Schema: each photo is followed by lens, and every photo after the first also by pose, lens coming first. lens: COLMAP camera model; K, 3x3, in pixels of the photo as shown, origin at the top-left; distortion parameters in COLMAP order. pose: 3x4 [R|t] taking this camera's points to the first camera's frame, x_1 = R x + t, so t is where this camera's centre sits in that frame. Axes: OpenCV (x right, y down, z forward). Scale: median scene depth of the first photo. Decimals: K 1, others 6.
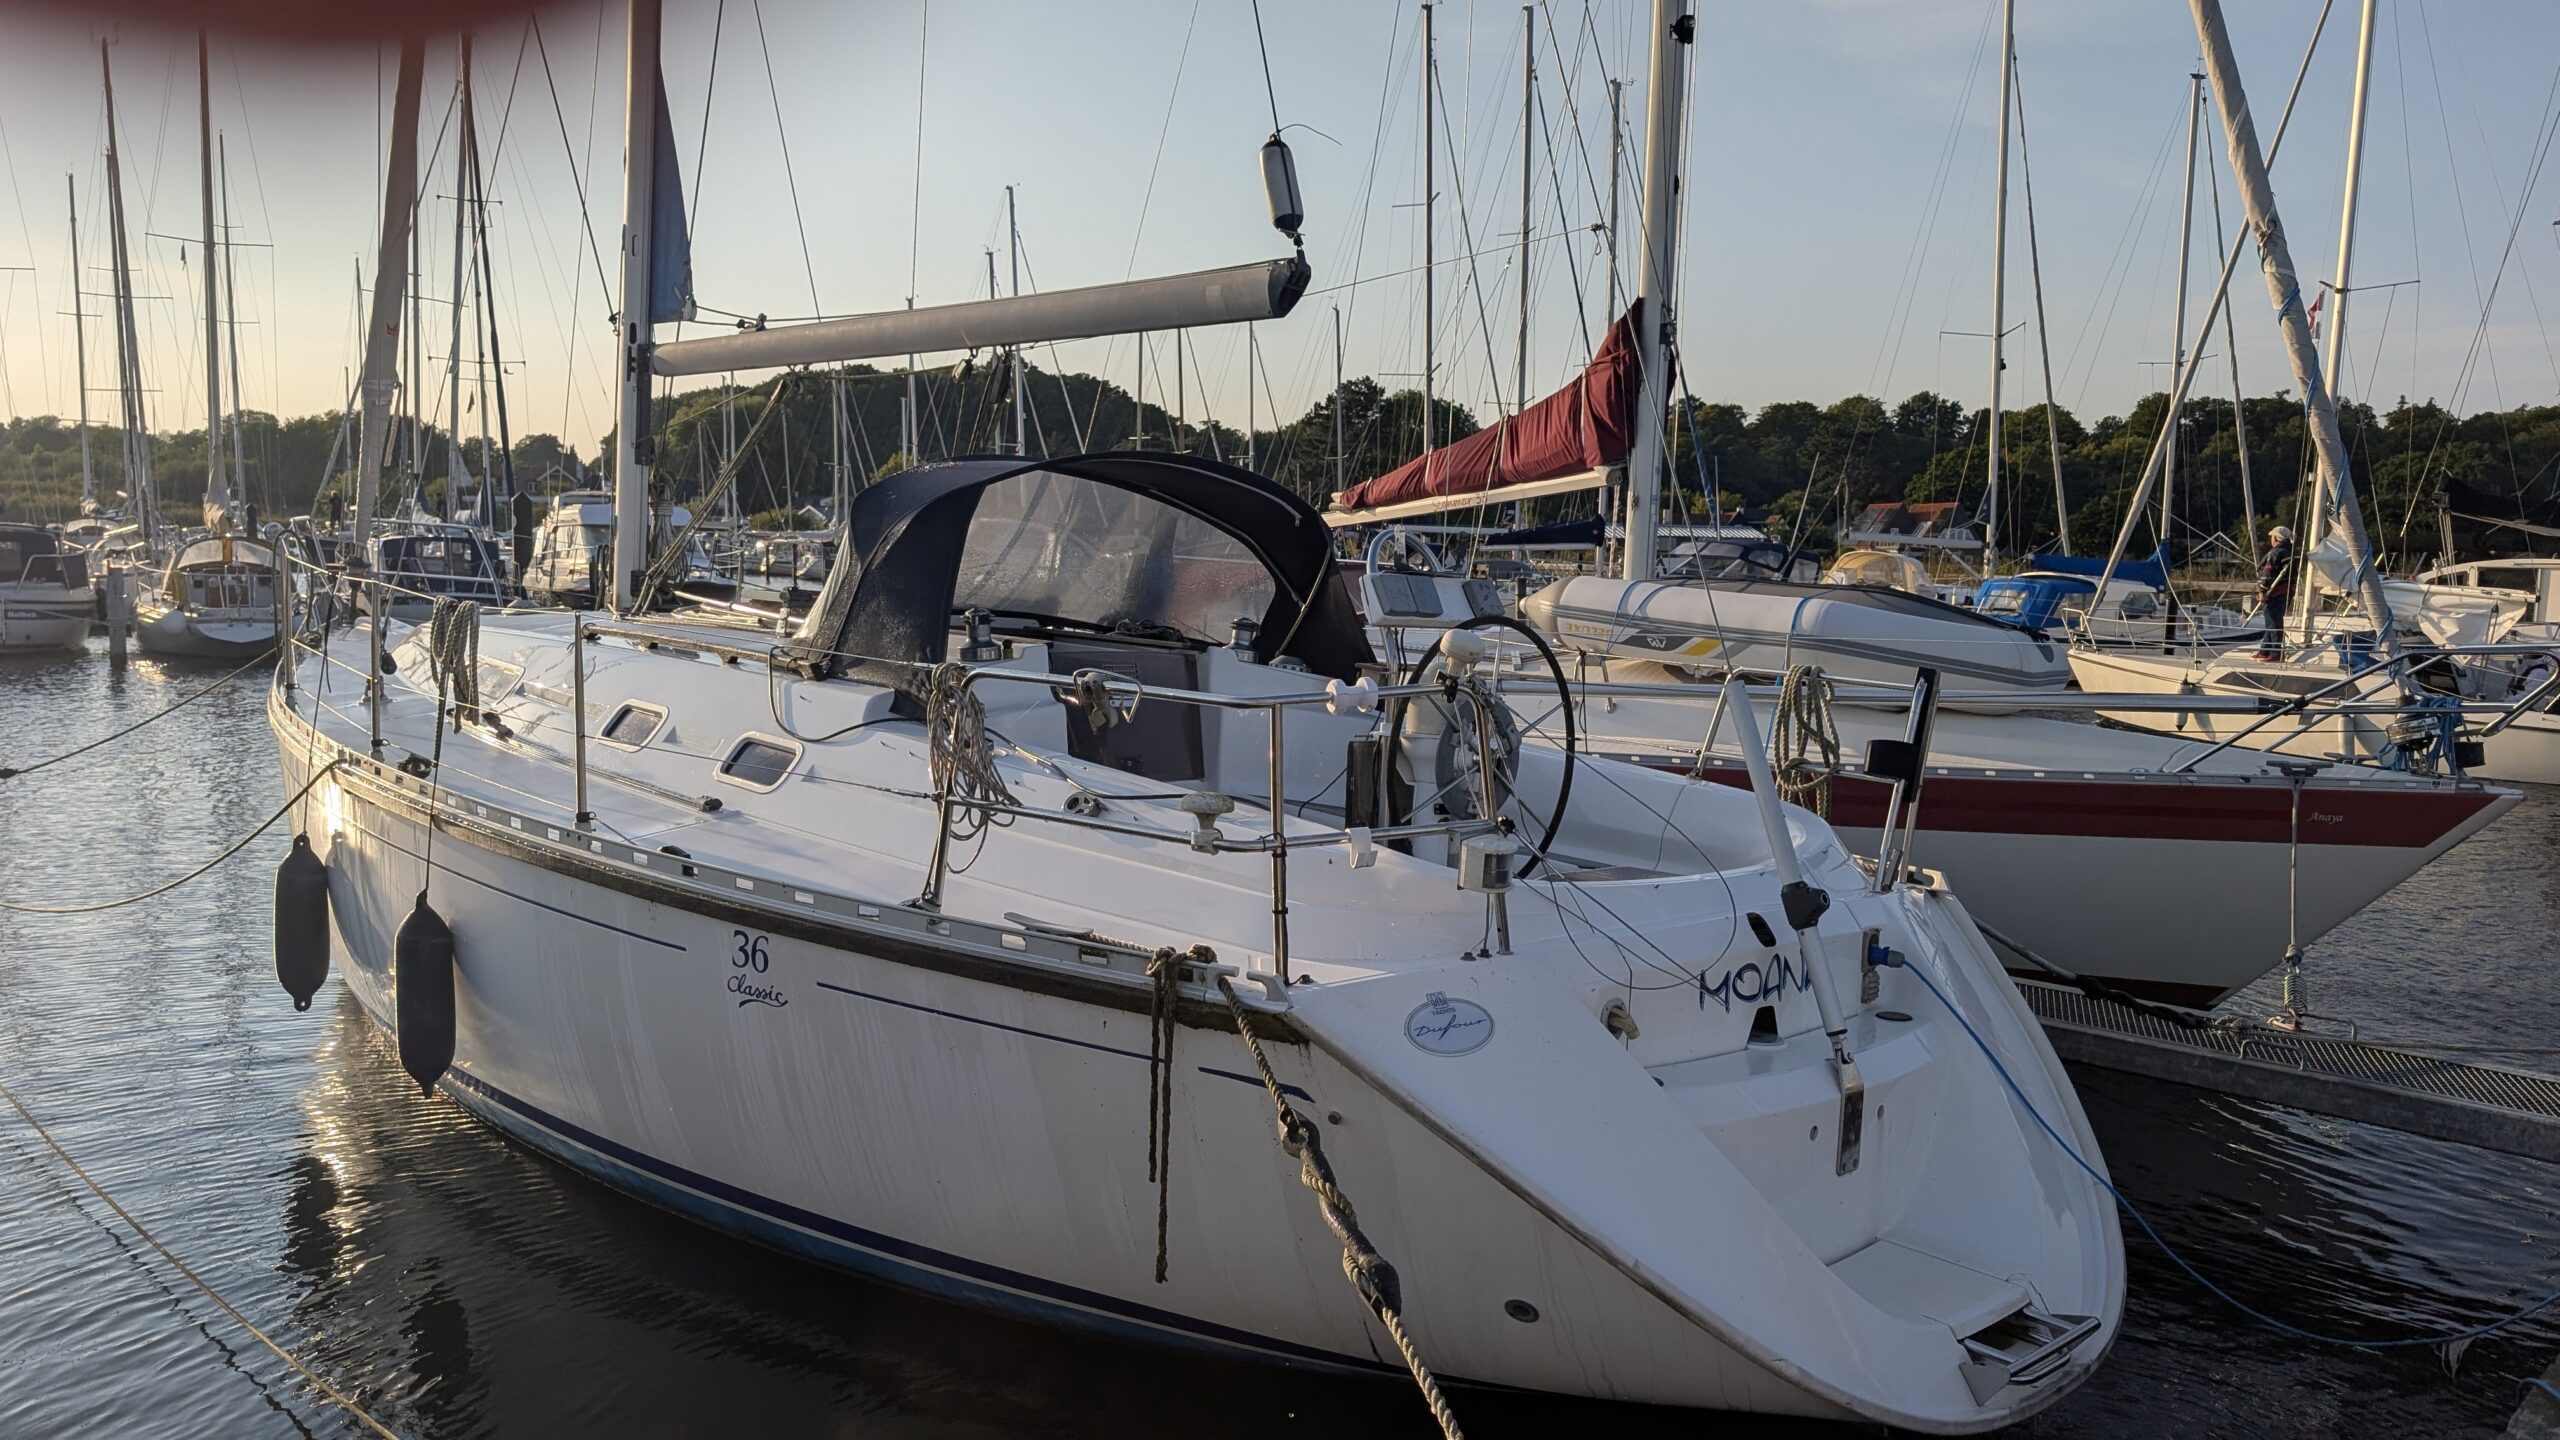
lens RADIAL K [[1880.5, 0, 1268.5], [0, 1880.5, 723.6], [0, 0, 1]] dist [0.047137, -0.039398]
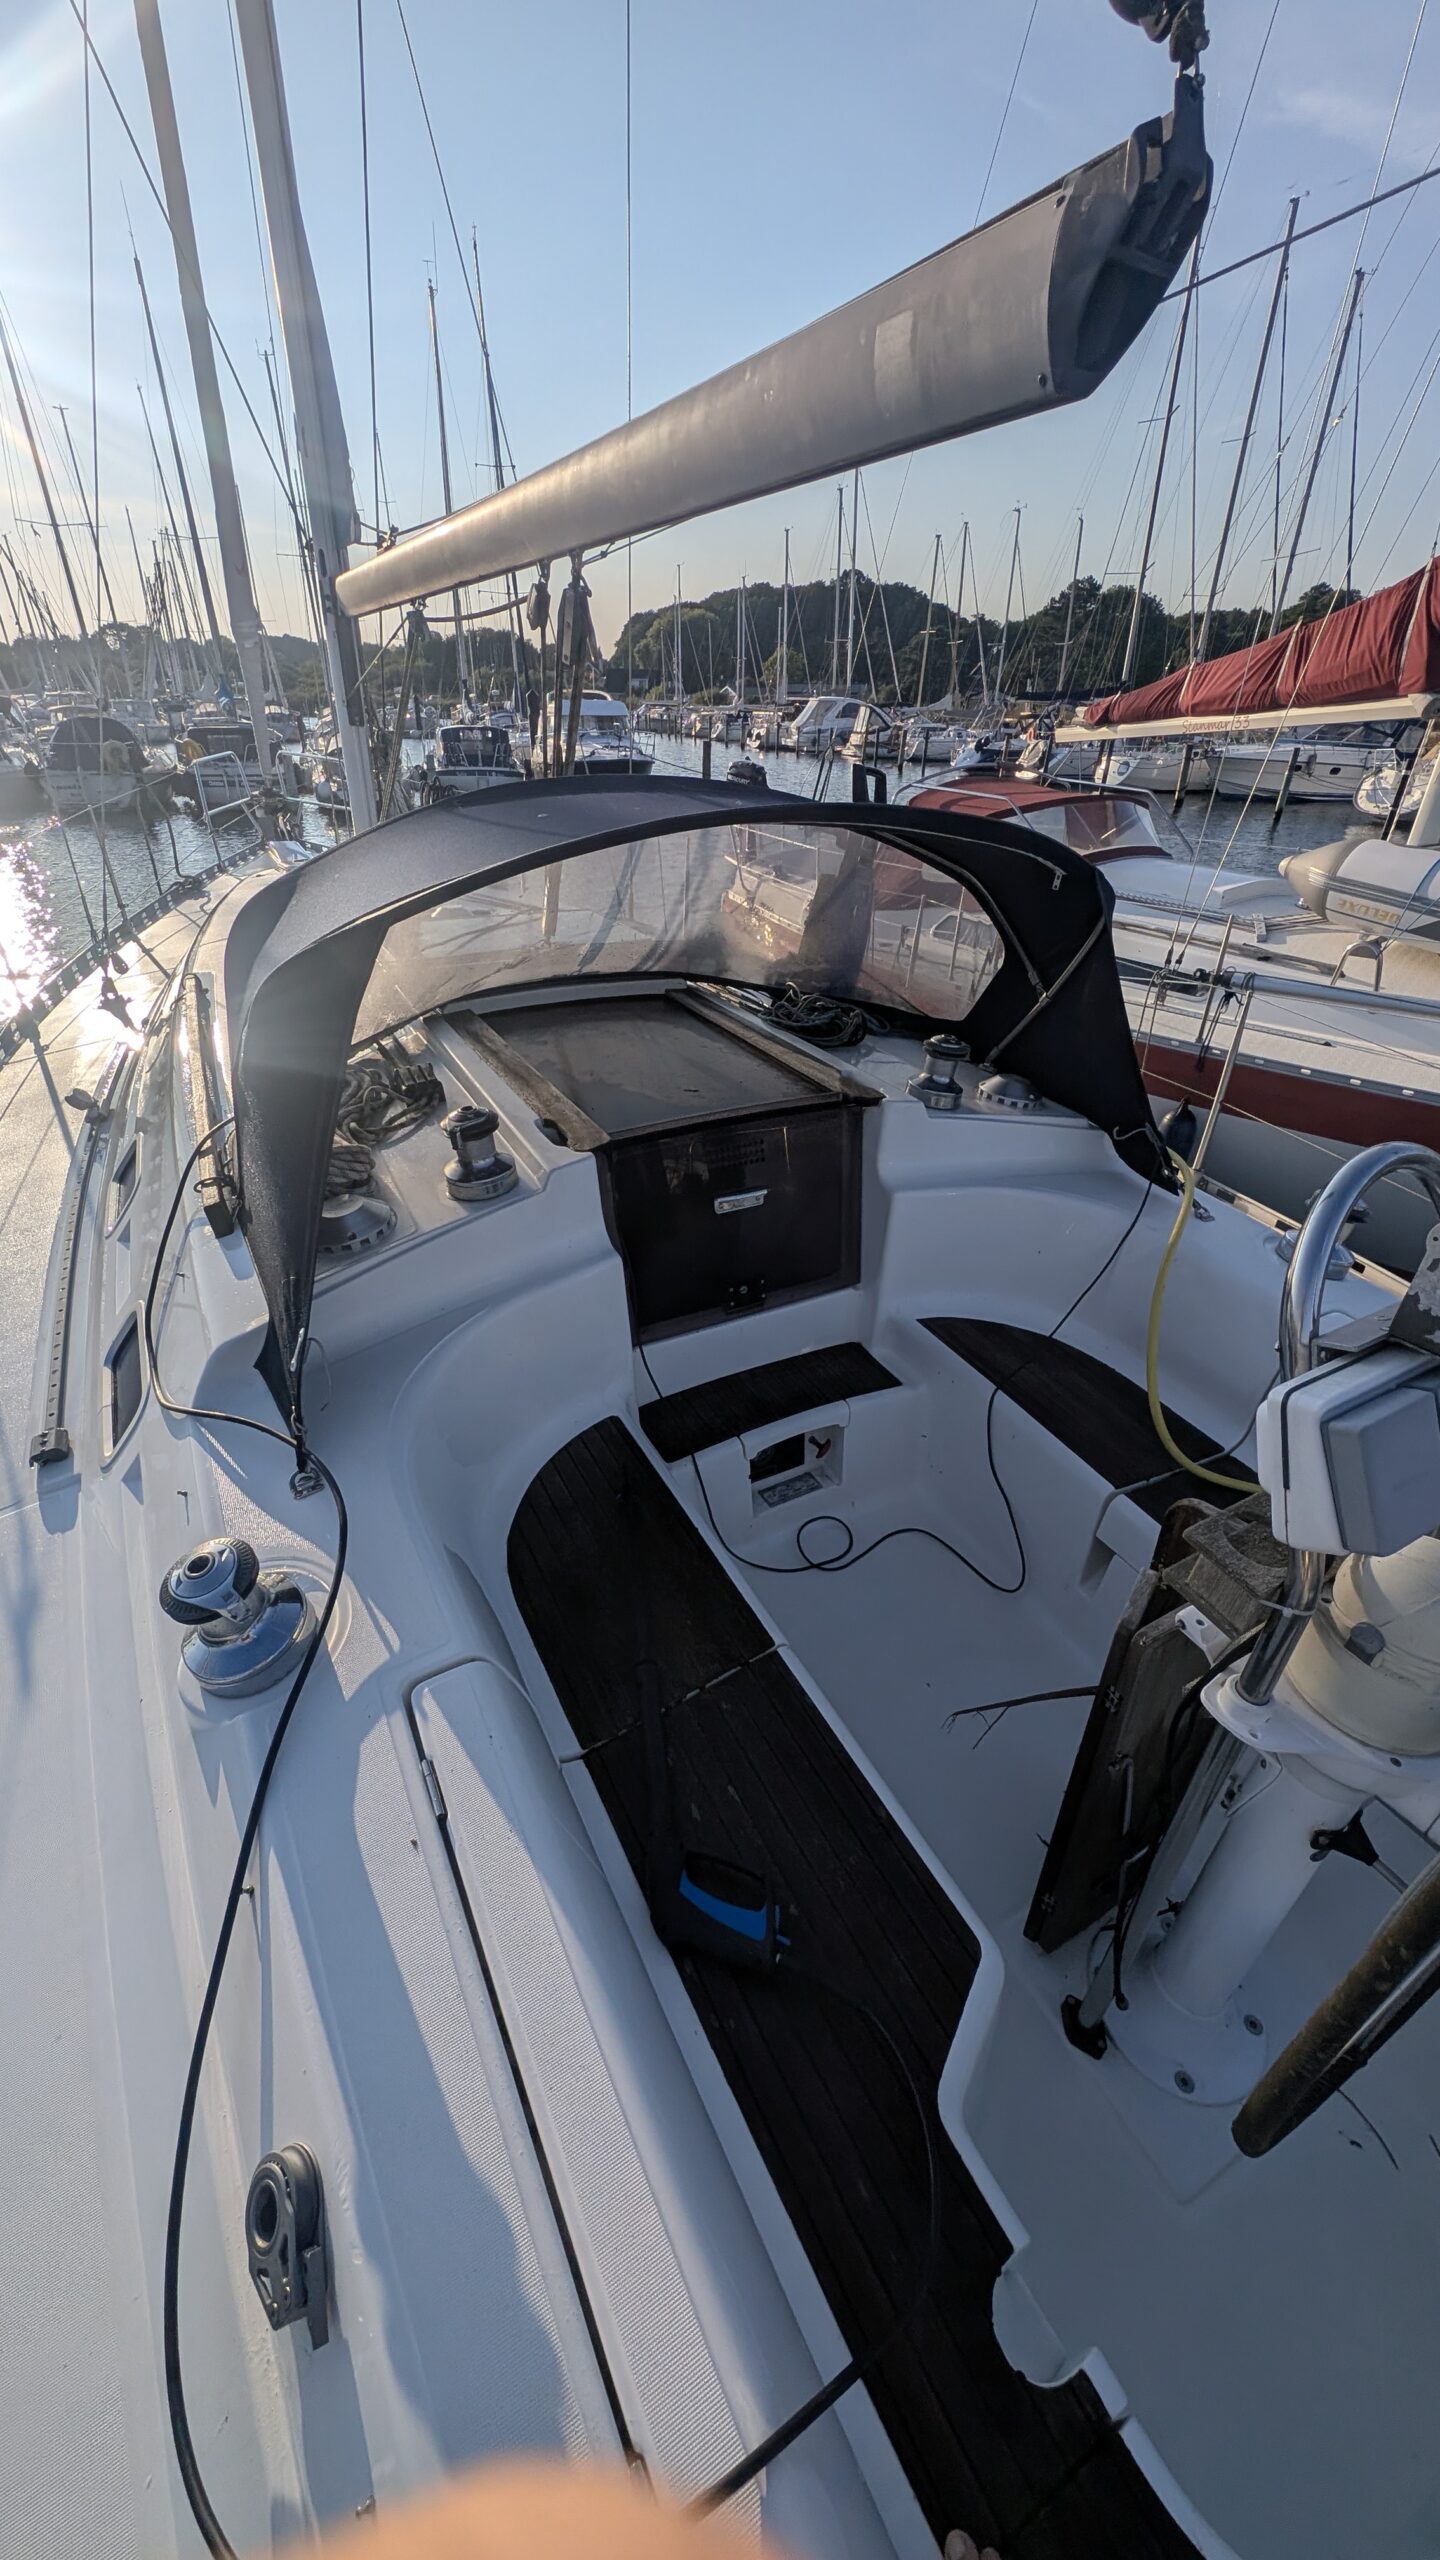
lens RADIAL K [[955.2, 0, 721.4], [0, 955.2, 1270.1], [0, 0, 1]] dist [0.002653, -0.000367]
pose [[0.968594, 0.113405, -0.221278, -0.001668], [-0.008586, 0.904657, 0.426055, -0.017972], [0.248497, -0.410774, 0.877219, 0.094245]]
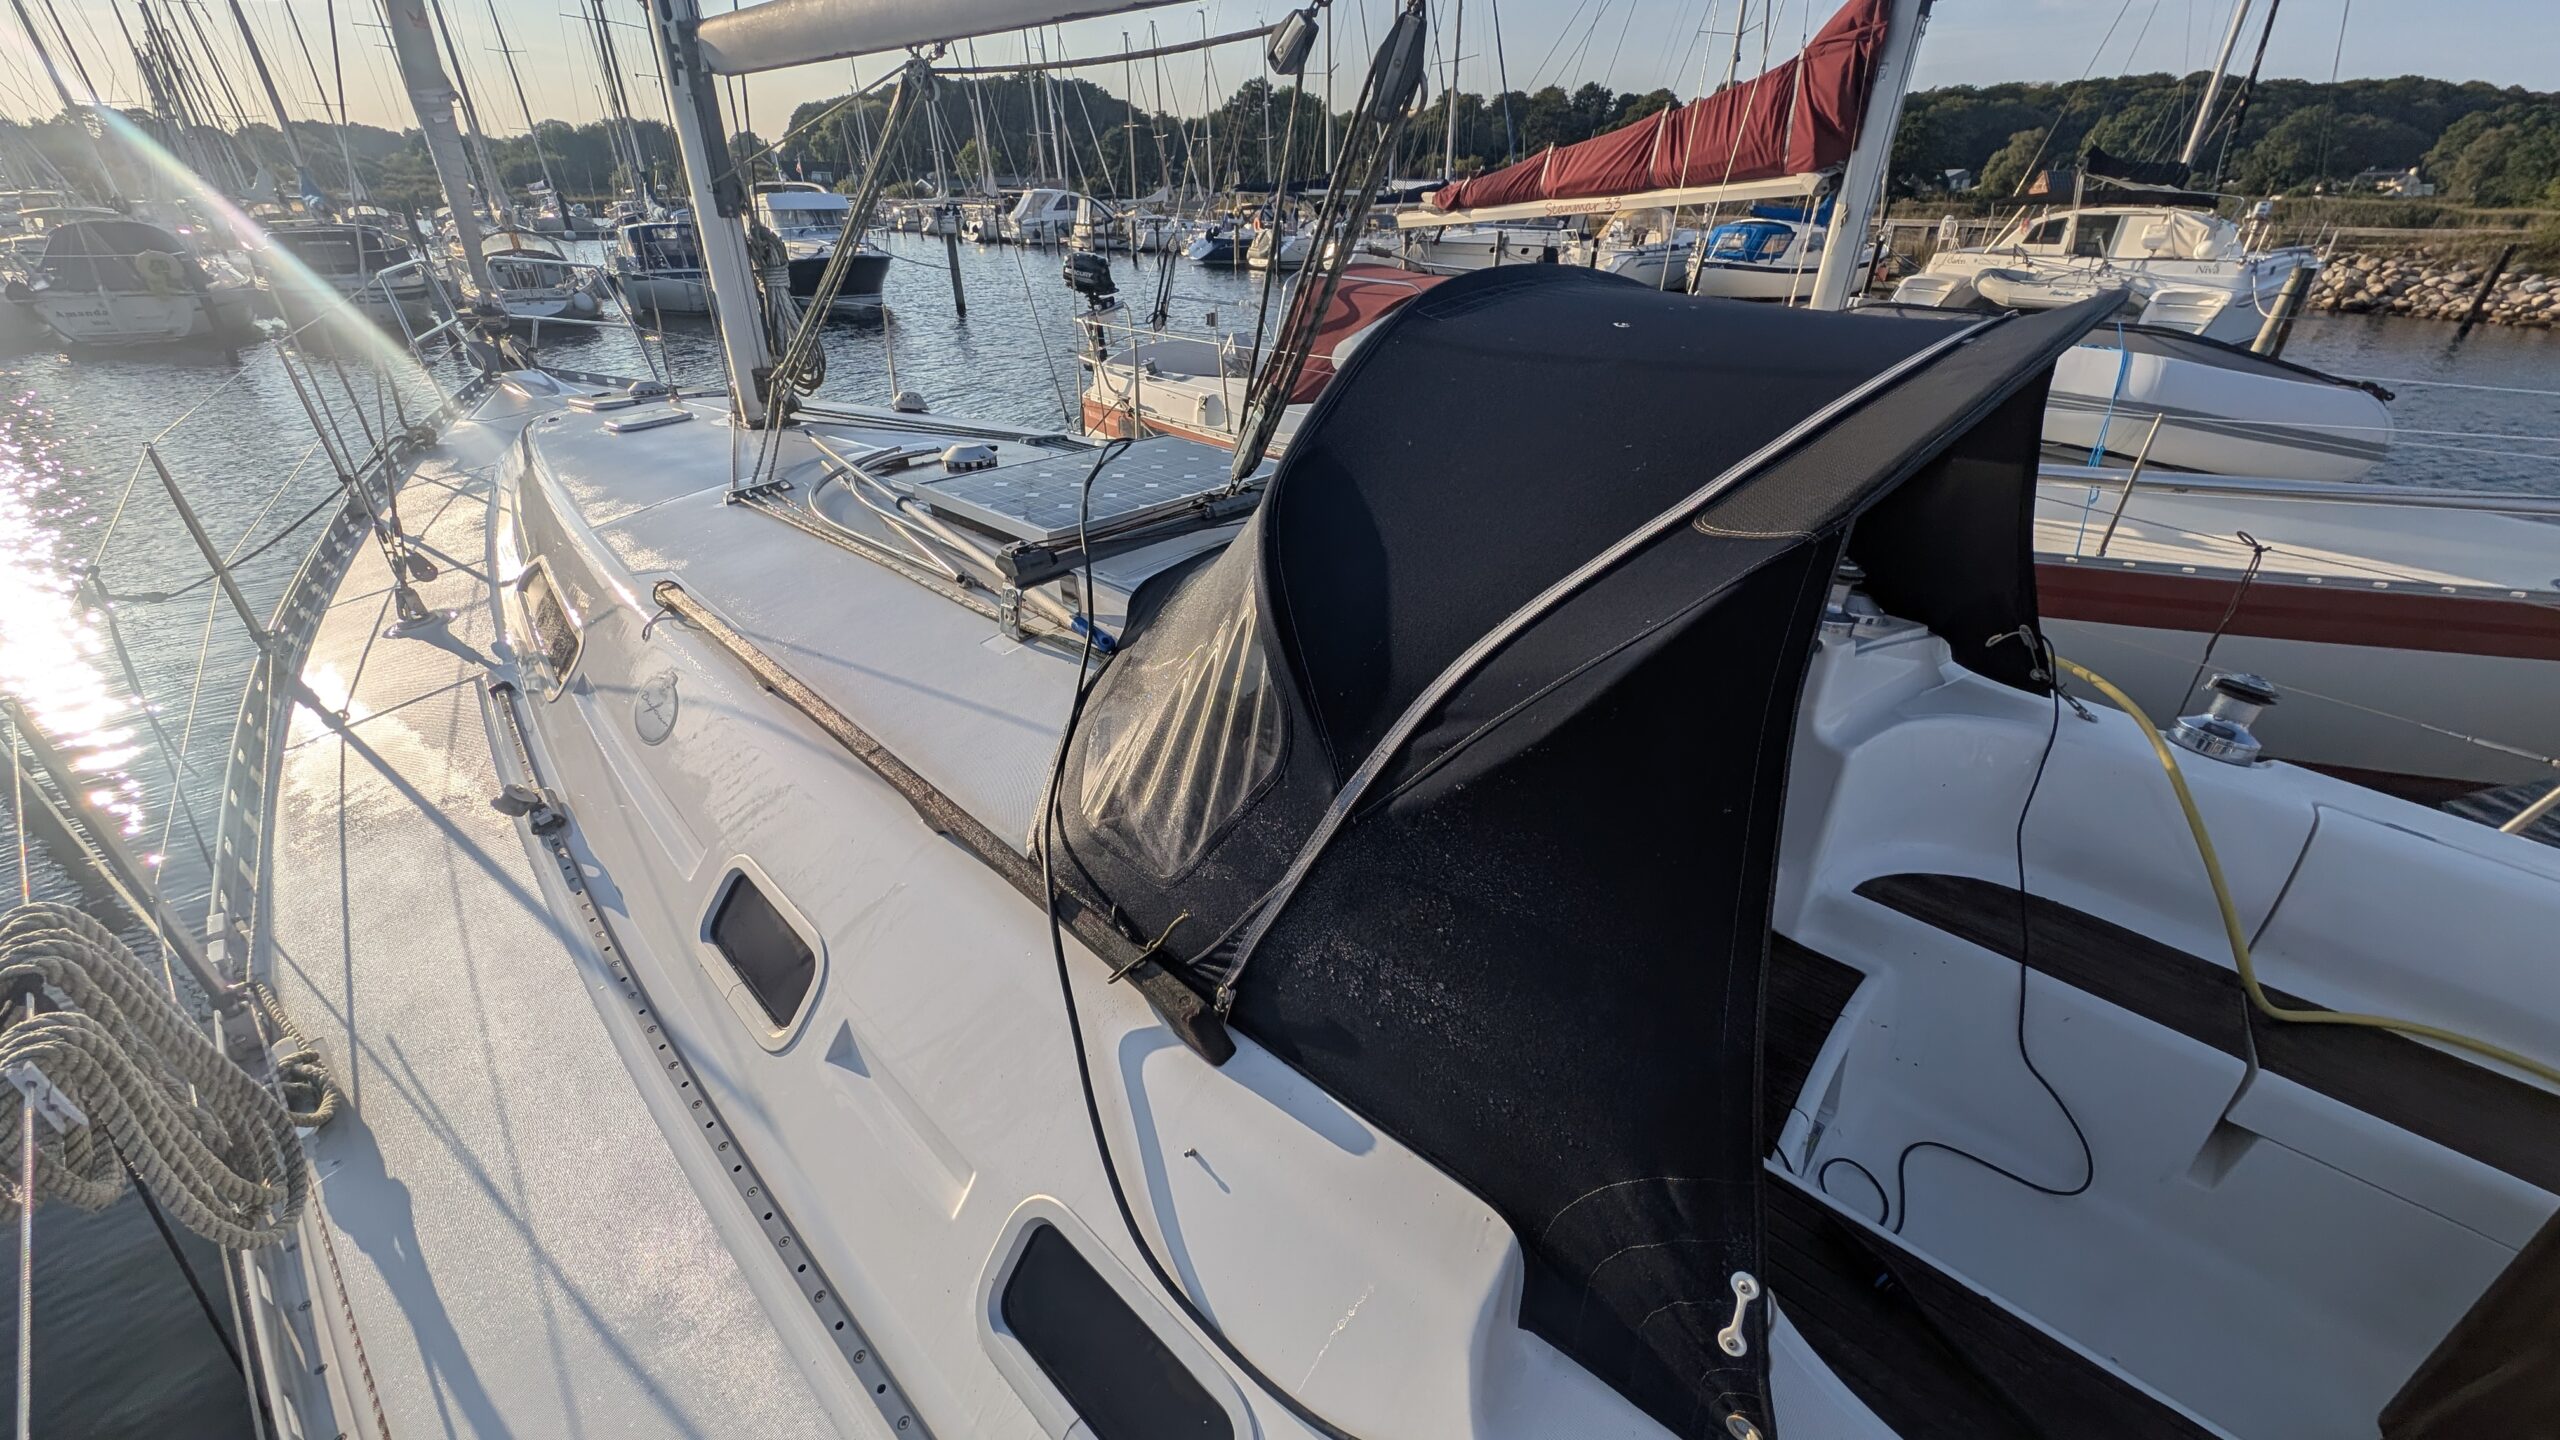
lens RADIAL K [[955.2, 0, 1275.5], [0, 955.2, 728.4], [0, 0, 1]] dist [0.002653, -0.000367]
pose [[0.996997, -0.056299, 0.053173, -0.028139], [0.030060, 0.914148, 0.404265, -0.018703], [-0.071367, -0.401453, 0.913095, 0.105501]]
